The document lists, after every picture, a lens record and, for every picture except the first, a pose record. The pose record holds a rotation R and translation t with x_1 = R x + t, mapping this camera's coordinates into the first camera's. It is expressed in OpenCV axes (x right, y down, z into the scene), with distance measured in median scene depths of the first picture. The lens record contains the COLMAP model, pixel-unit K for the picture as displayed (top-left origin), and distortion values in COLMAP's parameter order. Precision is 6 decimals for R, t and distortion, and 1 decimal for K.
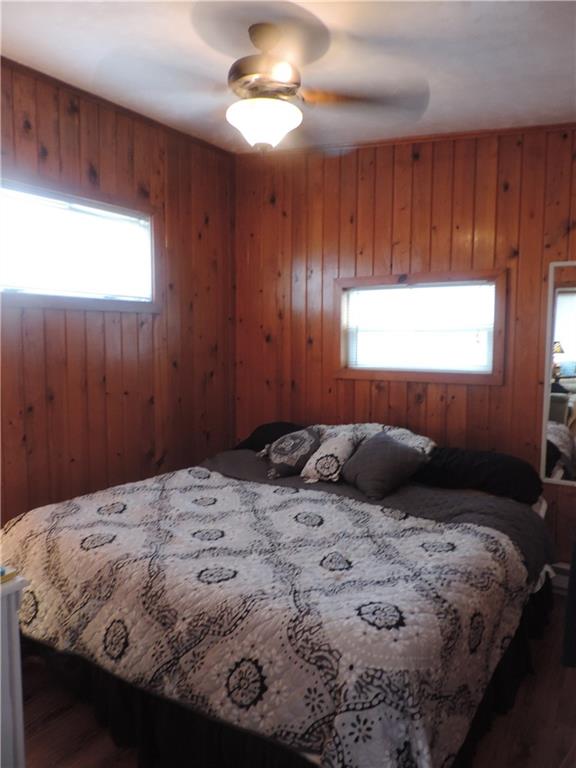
lens RADIAL K [[570.1, 0, 287.5], [0, 570.1, 383.7], [0, 0, 1]] dist [0.009090, -0.000290]
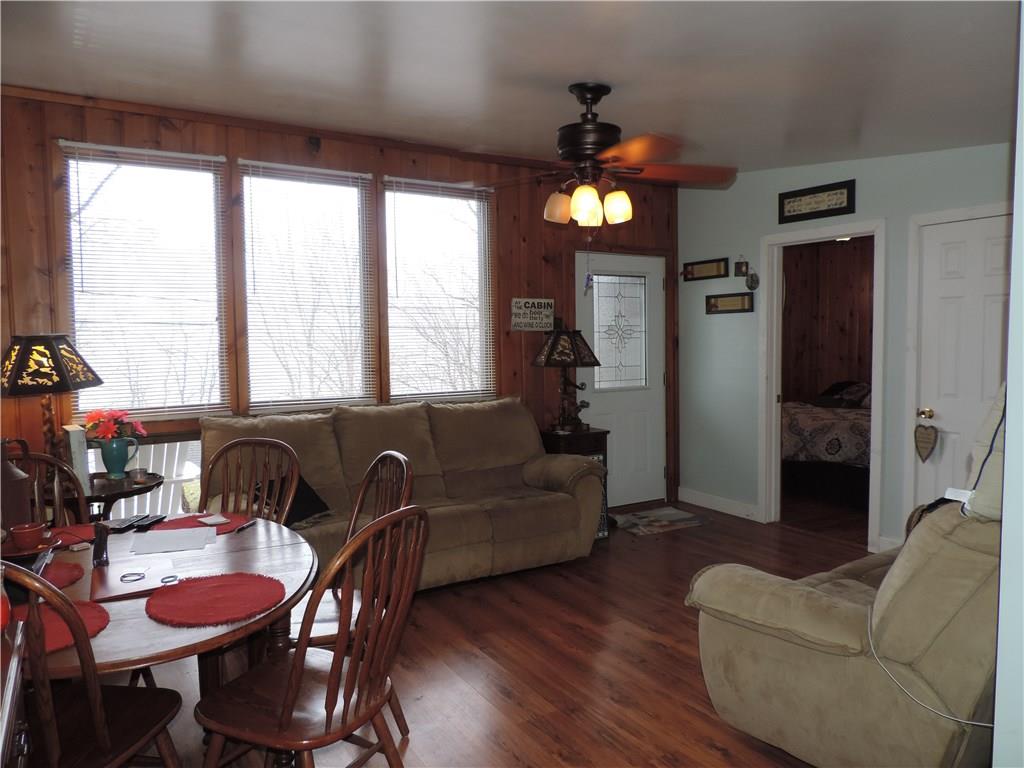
lens RADIAL K [[760.2, 0, 513.2], [0, 760.2, 389.8], [0, 0, 1]] dist [0.009090, -0.000290]
pose [[0.905867, 0.012355, -0.423383, 0.050064], [-0.019244, 0.999743, -0.012000, 0.185057], [0.423126, 0.019018, 0.905871, -1.825314]]
